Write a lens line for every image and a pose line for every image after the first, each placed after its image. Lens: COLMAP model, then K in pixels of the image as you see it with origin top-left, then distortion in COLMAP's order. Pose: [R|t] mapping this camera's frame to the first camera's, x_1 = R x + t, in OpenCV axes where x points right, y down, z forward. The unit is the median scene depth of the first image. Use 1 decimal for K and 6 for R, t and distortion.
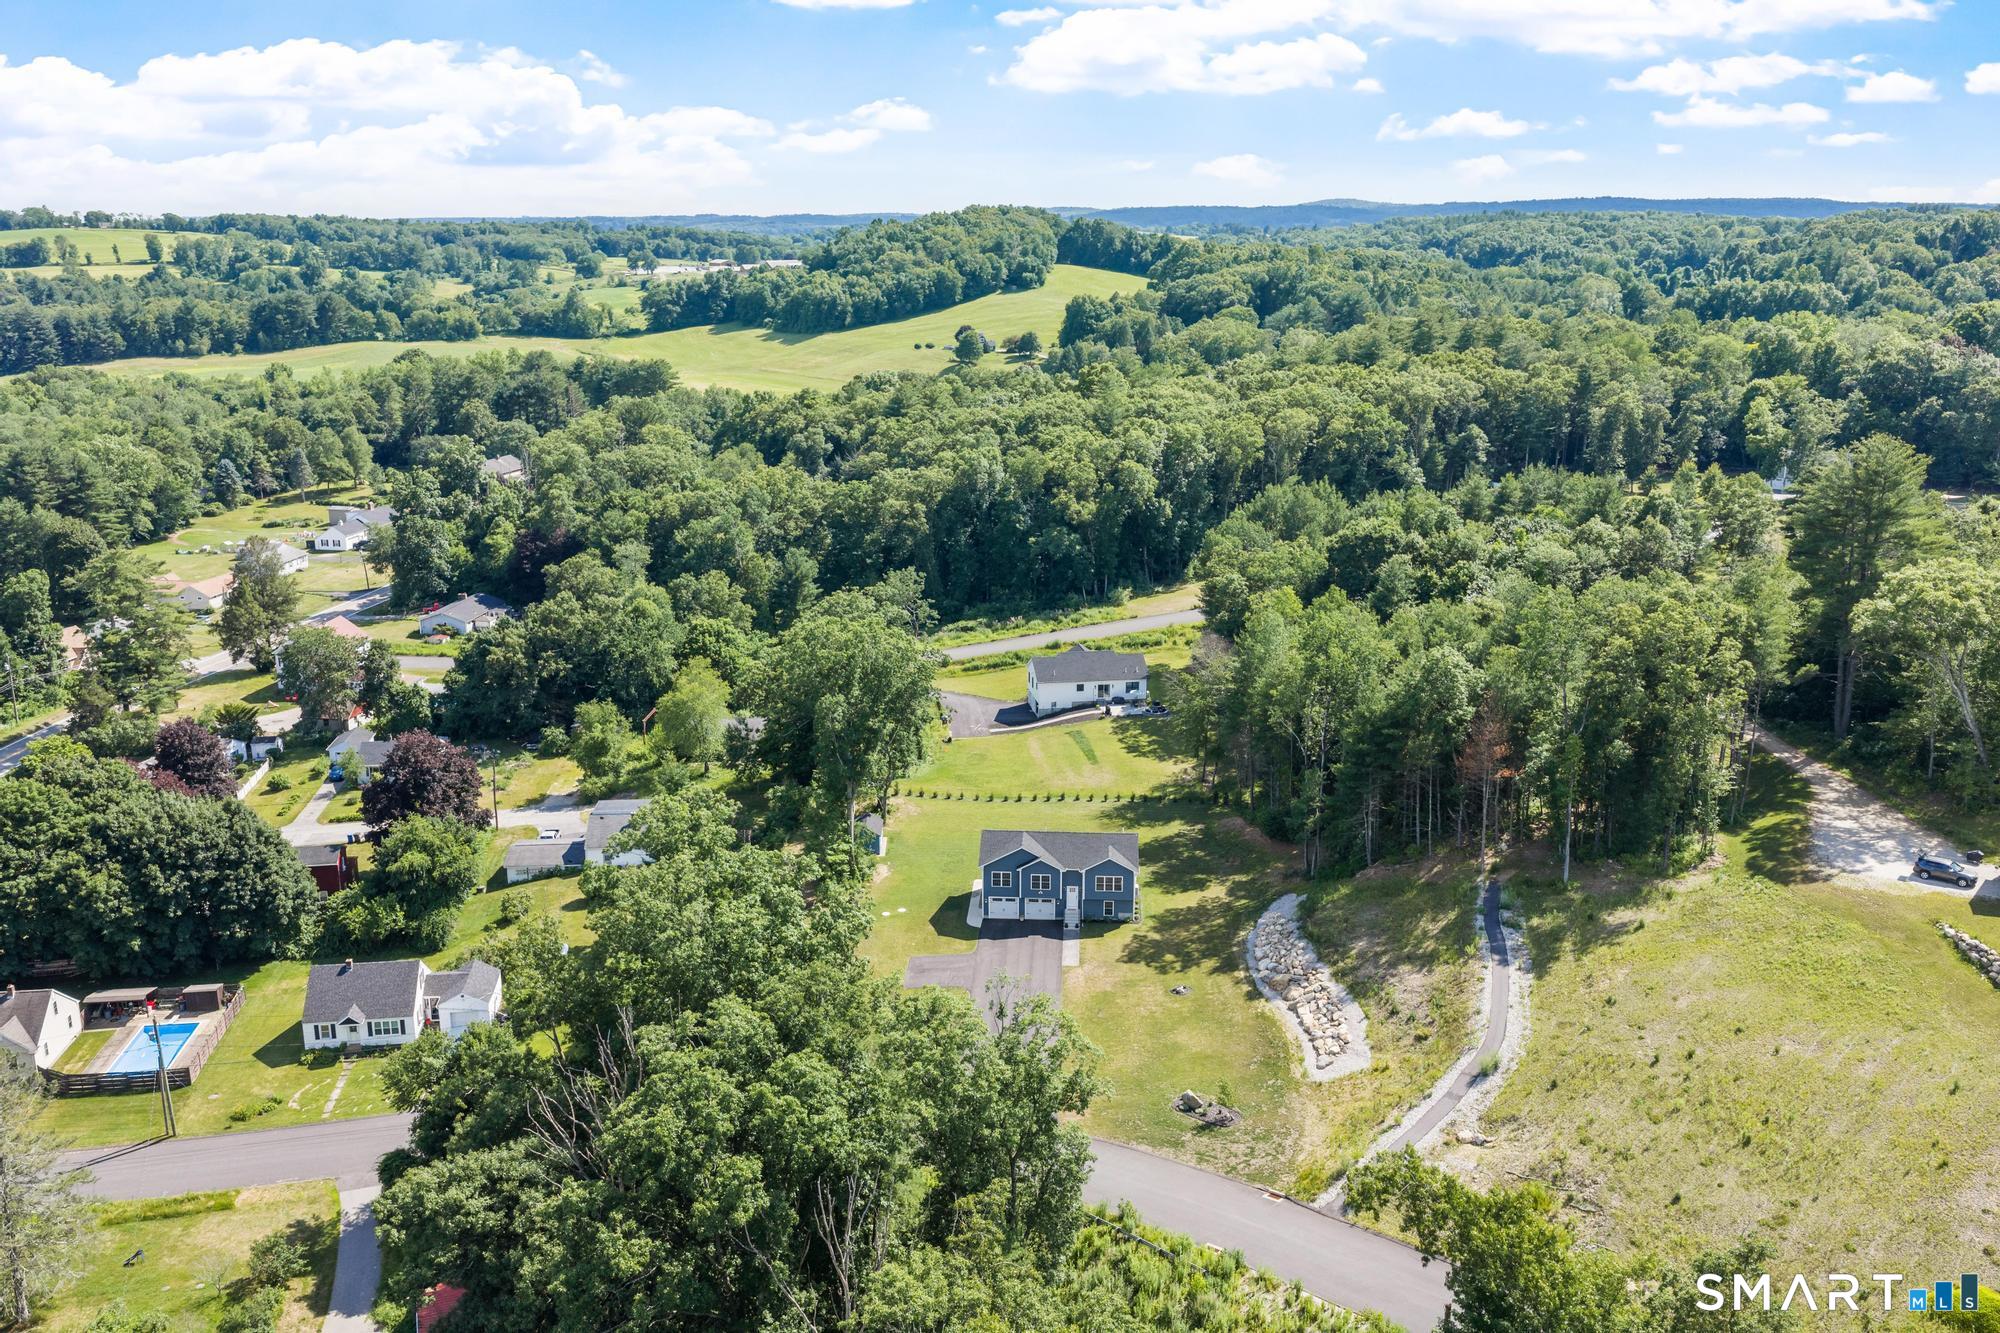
lens RADIAL K [[1664.1, 0, 1000.0], [0, 1664.1, 666.5], [0, 0, 1]] dist [0.017504, -0.018677]
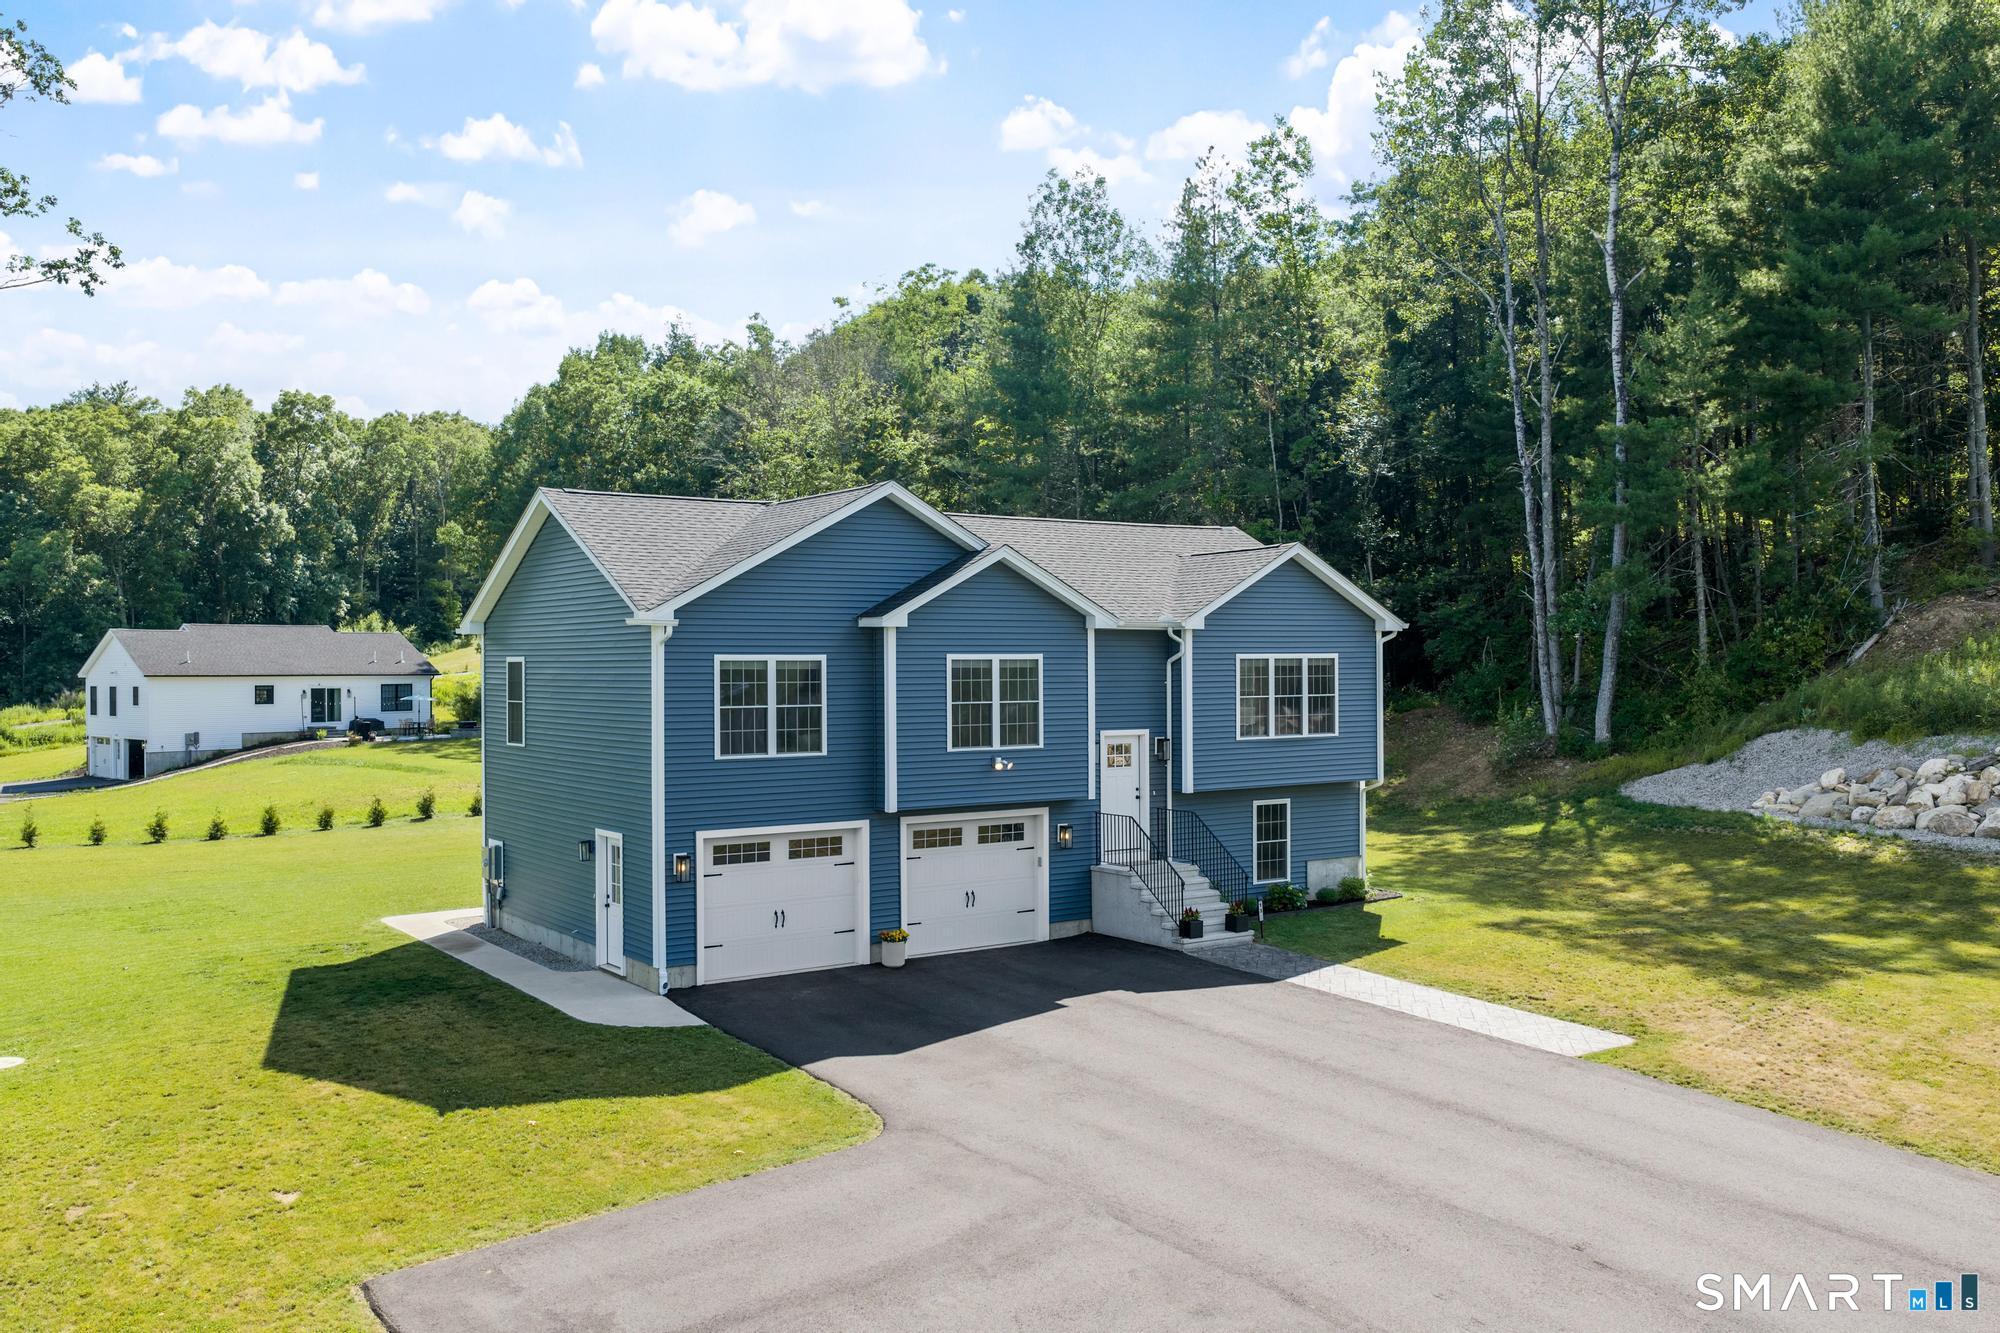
lens RADIAL K [[1664.1, 0, 1000.0], [0, 1664.1, 666.5], [0, 0, 1]] dist [0.017504, -0.018677]
pose [[0.786201, -0.002518, 0.617965, -0.016240], [0.162918, 0.965459, -0.203337, 0.032651], [-0.596109, 0.260542, 0.759456, 0.177426]]
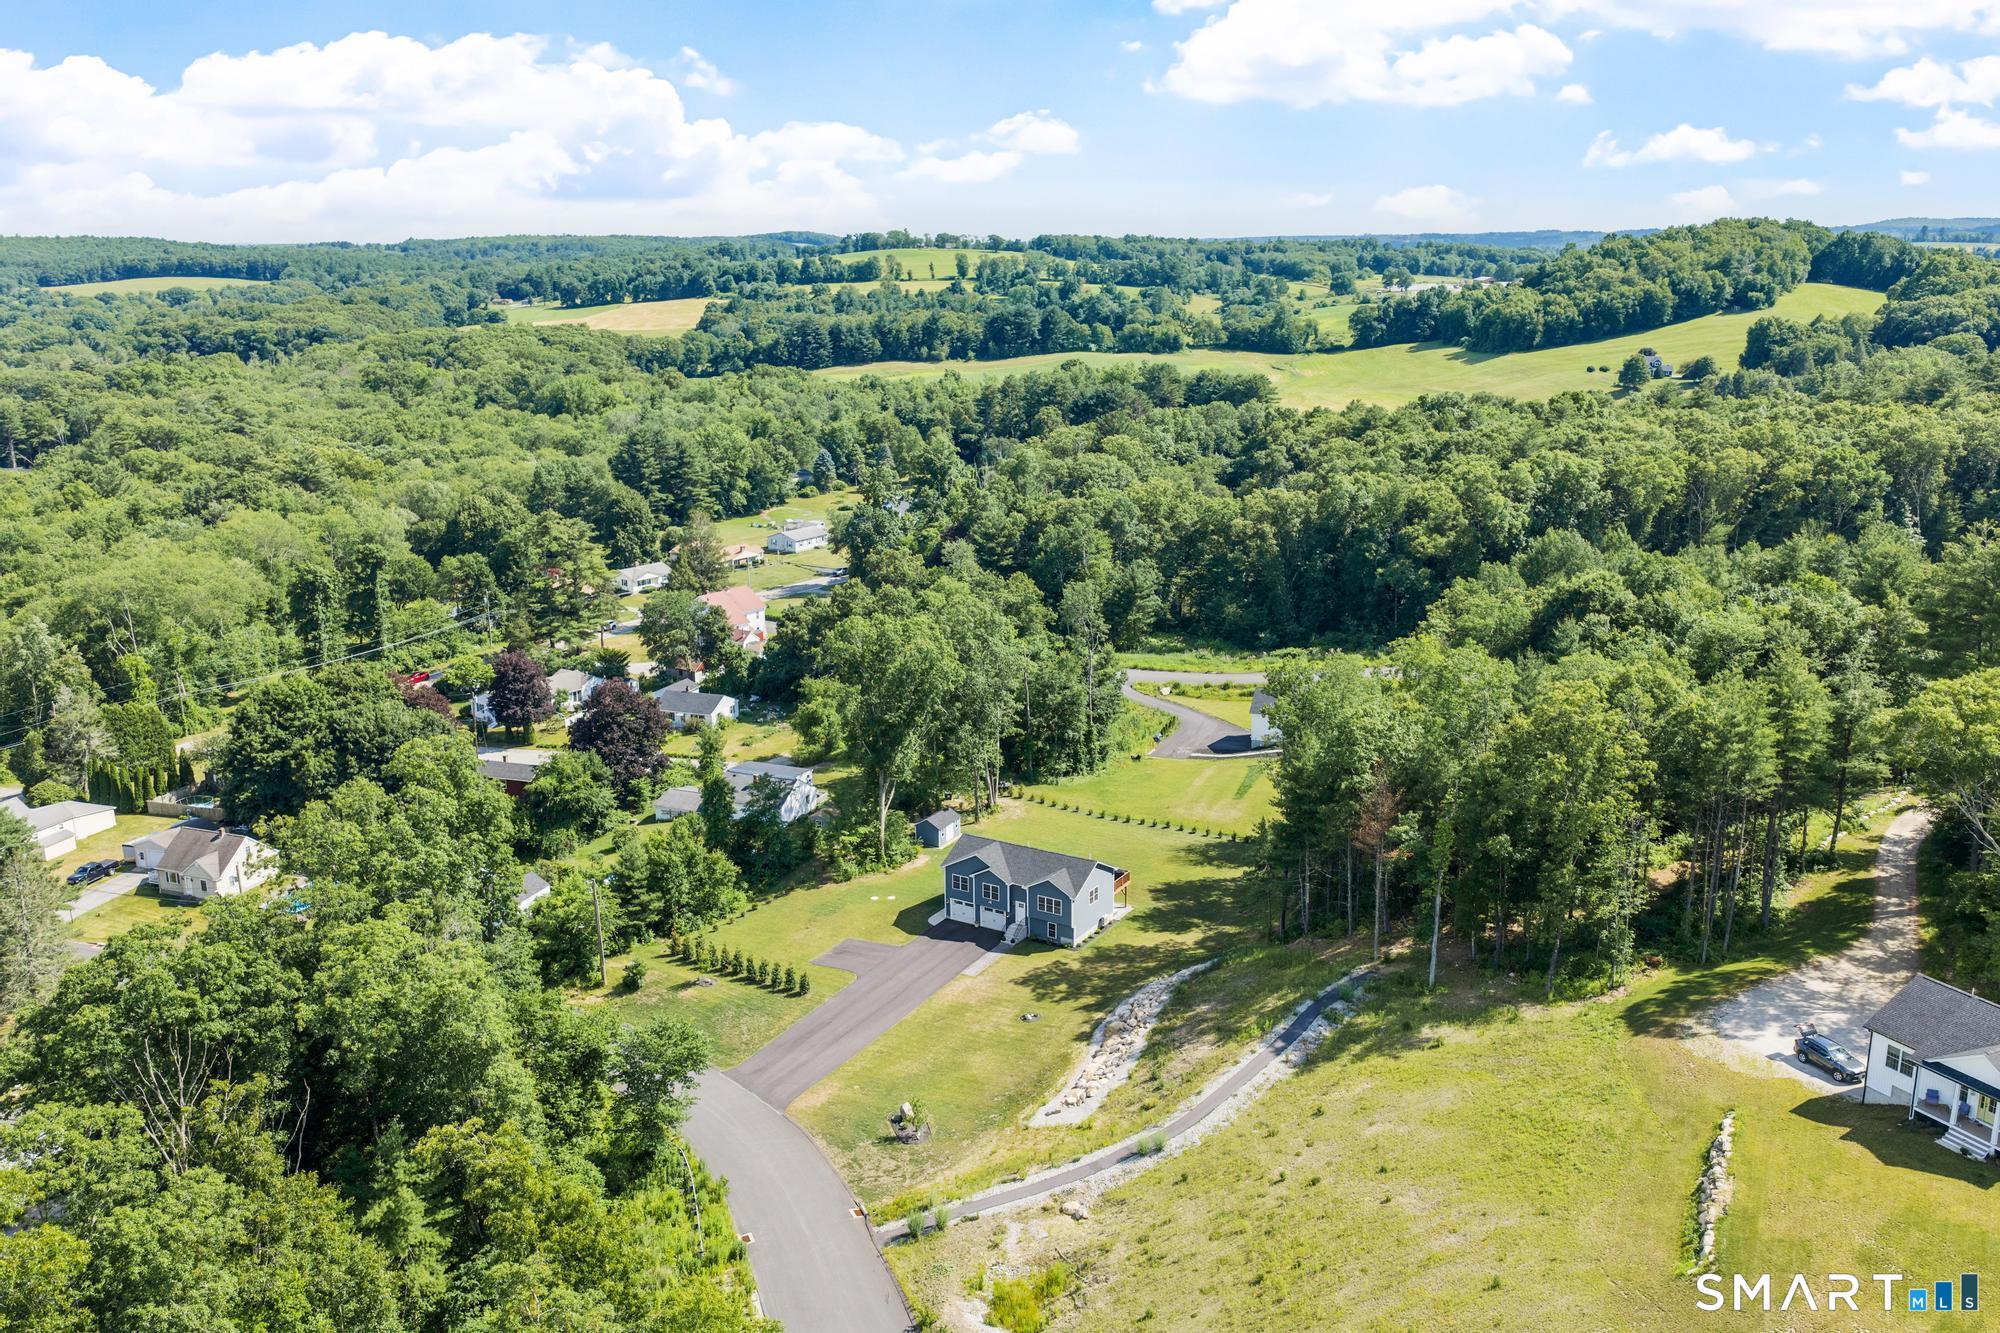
lens RADIAL K [[1644.0, 0, 999.6], [0, 1644.0, 706.8], [0, 0, 1]] dist [0.027706, -0.055855]
pose [[0.885071, 0.121102, -0.449427, 0.094897], [-0.114034, 0.992551, 0.042880, -0.005288], [0.451272, 0.013298, 0.892288, 0.021989]]
